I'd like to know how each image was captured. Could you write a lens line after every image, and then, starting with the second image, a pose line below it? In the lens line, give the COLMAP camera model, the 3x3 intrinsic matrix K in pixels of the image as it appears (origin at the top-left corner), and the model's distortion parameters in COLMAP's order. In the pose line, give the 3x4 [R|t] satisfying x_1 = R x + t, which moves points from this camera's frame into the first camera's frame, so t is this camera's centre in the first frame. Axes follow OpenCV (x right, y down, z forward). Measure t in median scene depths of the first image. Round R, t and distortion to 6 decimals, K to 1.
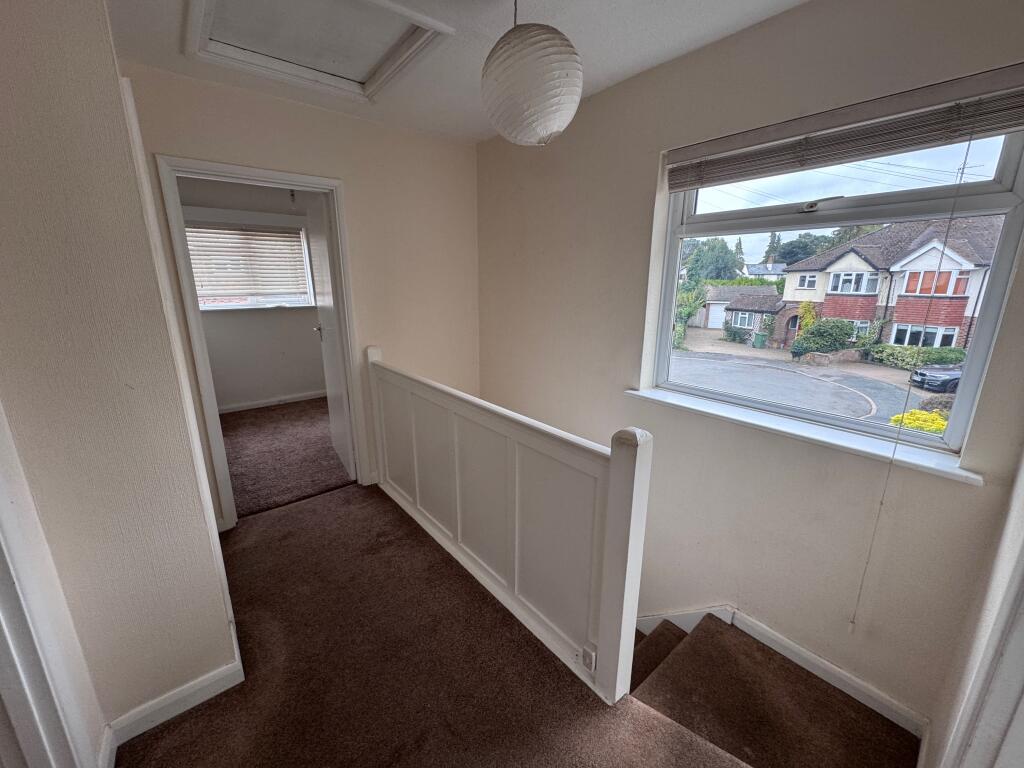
lens RADIAL K [[405.2, 0, 511.1], [0, 405.2, 380.2], [0, 0, 1]] dist [-0.002934, 0.000469]
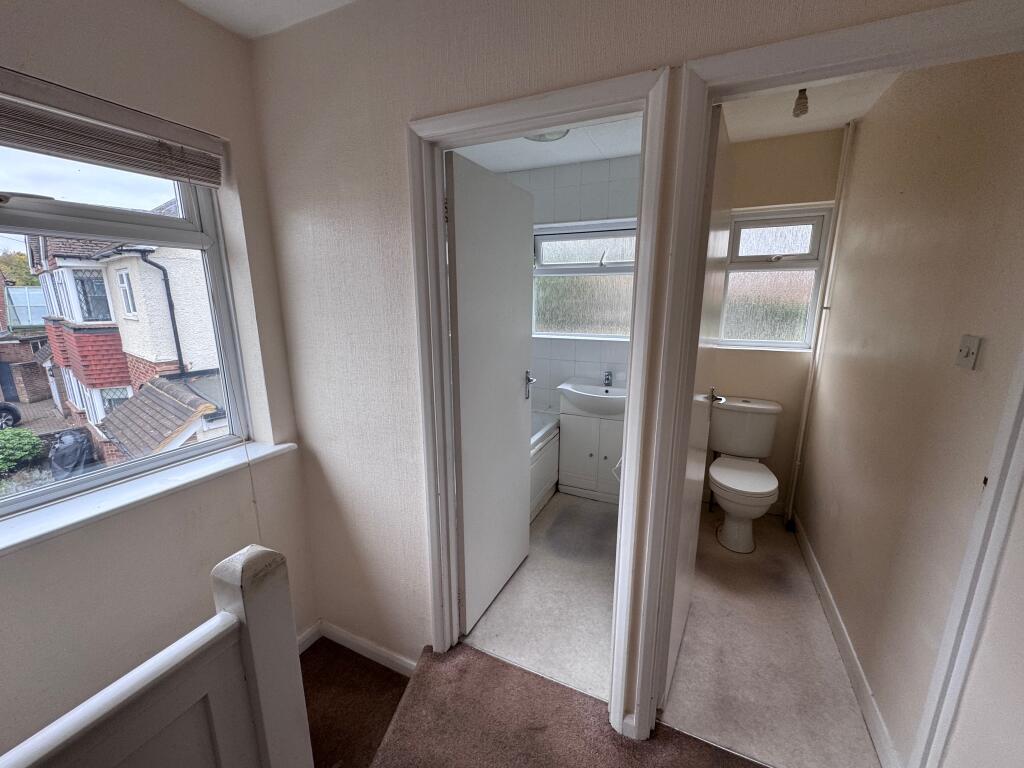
lens RADIAL K [[405.2, 0, 509.2], [0, 405.2, 386.9], [0, 0, 1]] dist [-0.002934, 0.000469]
pose [[-0.425612, -0.201002, 0.882300, -0.323615], [0.218795, 0.923231, 0.315870, -0.196519], [-0.878057, 0.327481, -0.348960, 0.692115]]
